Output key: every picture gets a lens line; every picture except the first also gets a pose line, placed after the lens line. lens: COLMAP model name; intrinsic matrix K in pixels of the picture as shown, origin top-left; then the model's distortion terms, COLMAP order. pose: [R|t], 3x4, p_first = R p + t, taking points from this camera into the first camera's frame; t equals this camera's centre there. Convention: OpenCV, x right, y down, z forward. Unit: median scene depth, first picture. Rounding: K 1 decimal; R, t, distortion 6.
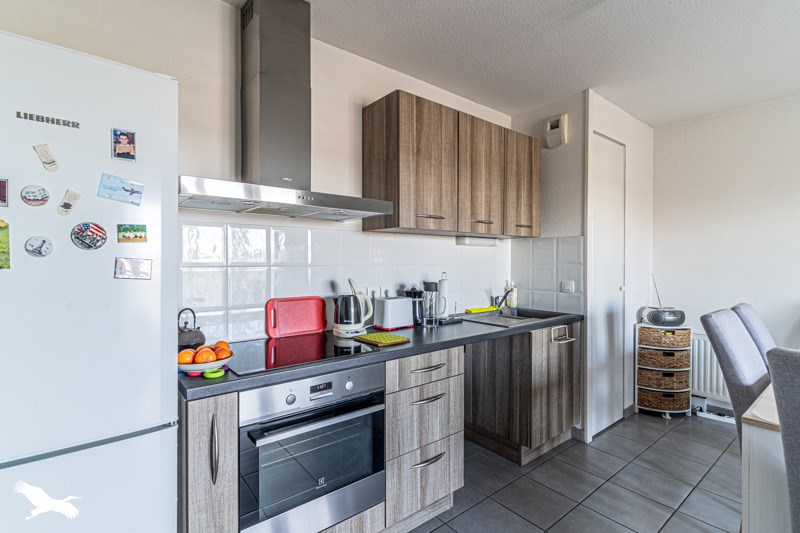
lens RADIAL K [[386.8, 0, 400.1], [0, 386.8, 266.2], [0, 0, 1]] dist [0.001880, -0.001183]
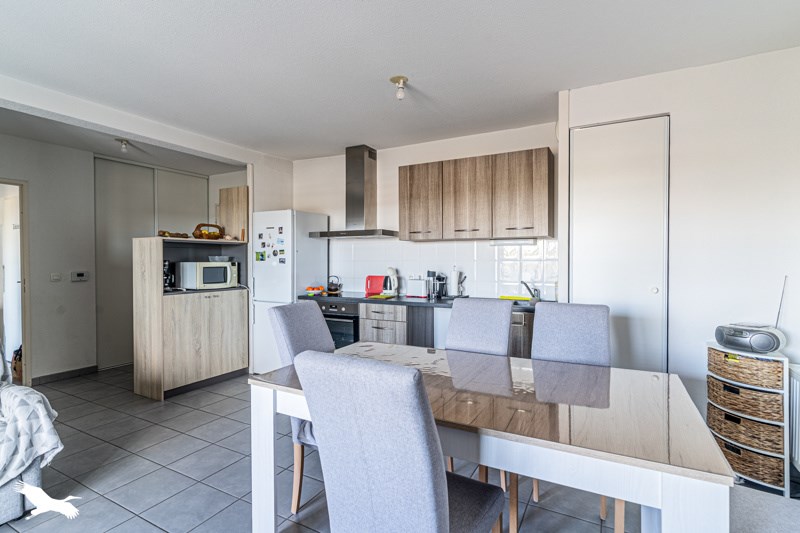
lens RADIAL K [[386.8, 0, 403.1], [0, 386.8, 263.5], [0, 0, 1]] dist [0.001880, -0.001183]
pose [[0.397272, 0.006182, -0.917680, 1.650321], [-0.009214, 0.999954, 0.002747, 0.005670], [0.917655, 0.007364, 0.397311, 0.265589]]
